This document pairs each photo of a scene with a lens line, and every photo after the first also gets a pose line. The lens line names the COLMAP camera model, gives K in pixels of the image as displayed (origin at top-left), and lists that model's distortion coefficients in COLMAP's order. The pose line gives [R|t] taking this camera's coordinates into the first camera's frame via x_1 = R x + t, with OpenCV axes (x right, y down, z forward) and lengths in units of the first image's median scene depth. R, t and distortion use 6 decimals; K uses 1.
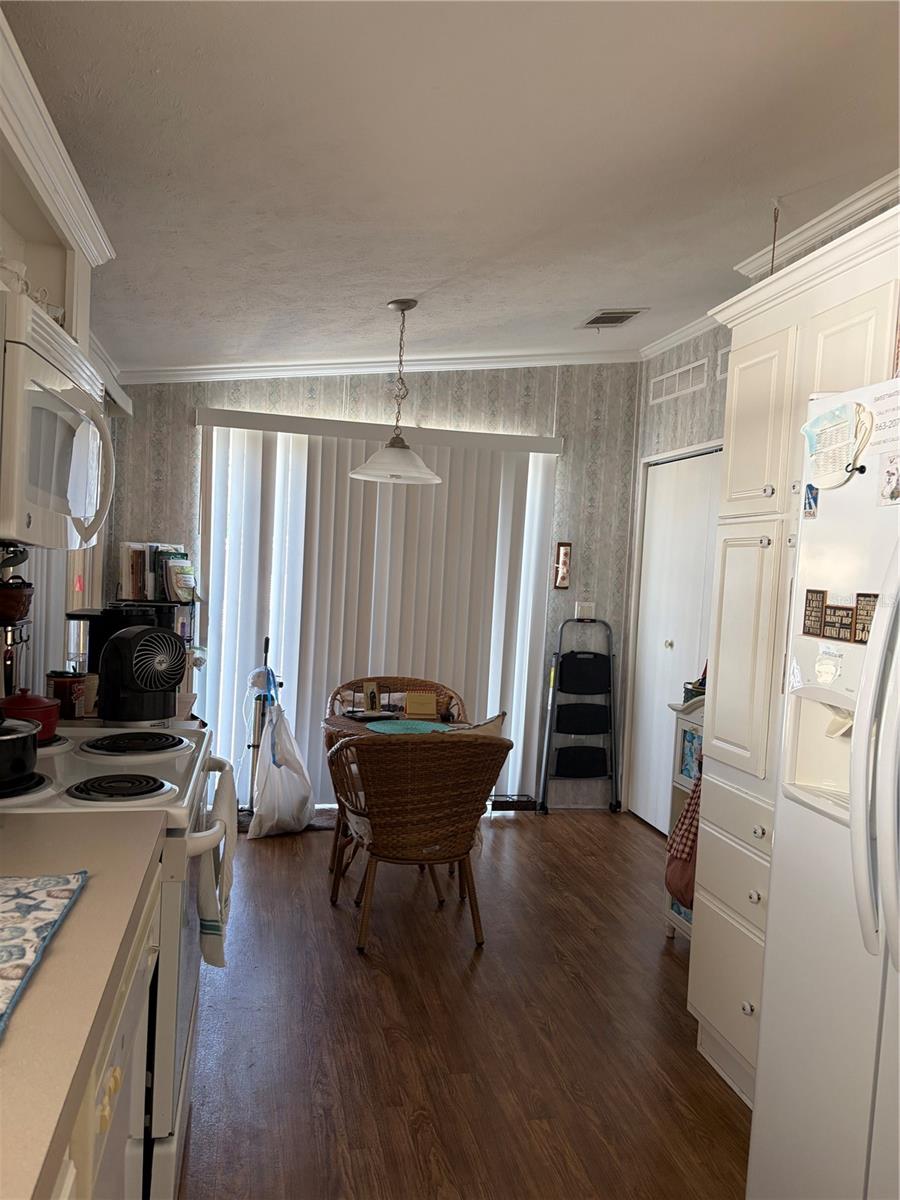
lens RADIAL K [[899.1, 0, 449.7], [0, 899.1, 596.9], [0, 0, 1]] dist [0.045483, -0.052253]
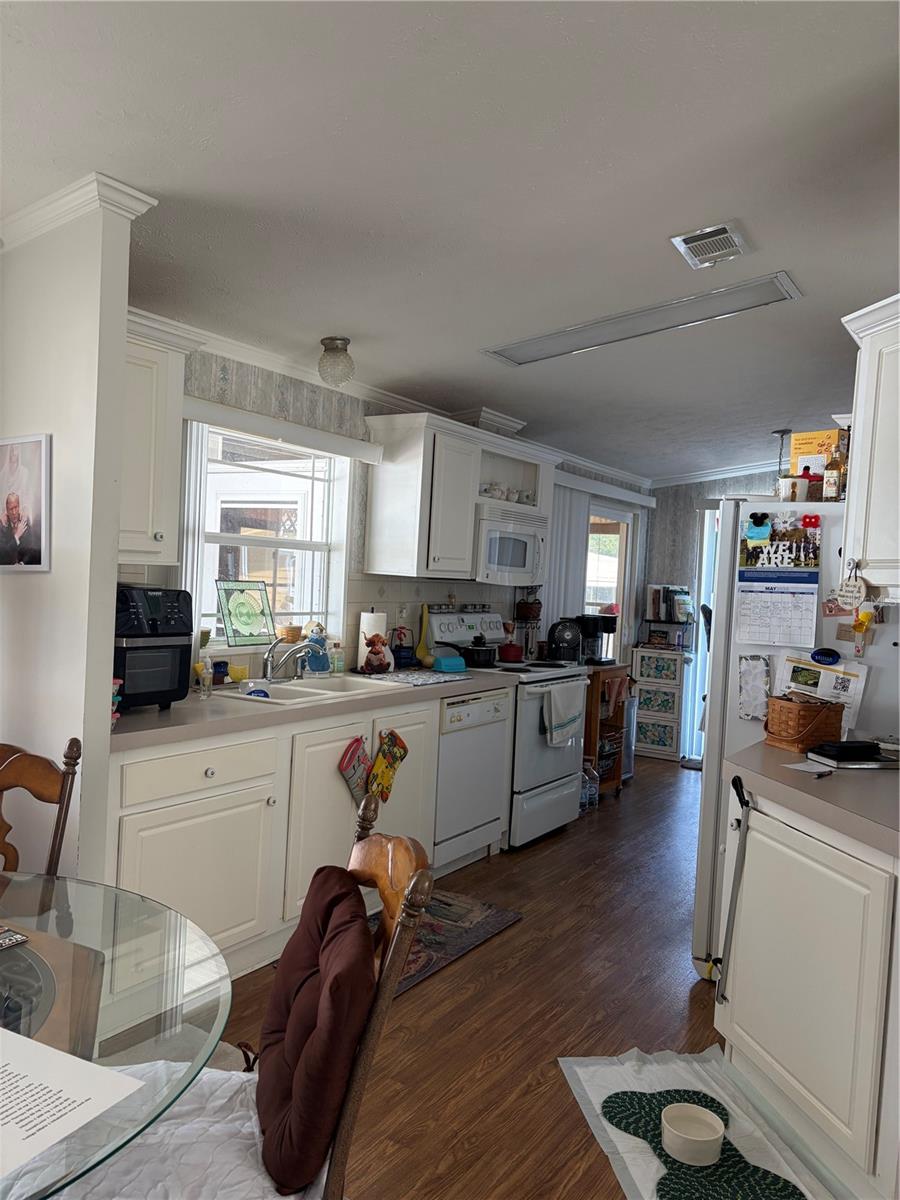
lens RADIAL K [[899.1, 0, 449.7], [0, 899.1, 596.9], [0, 0, 1]] dist [0.045483, -0.052253]
pose [[0.716556, 0.004758, -0.697514, 0.509789], [-0.037633, 0.998784, -0.031848, 0.026622], [0.696514, 0.049070, 0.715863, -0.412654]]
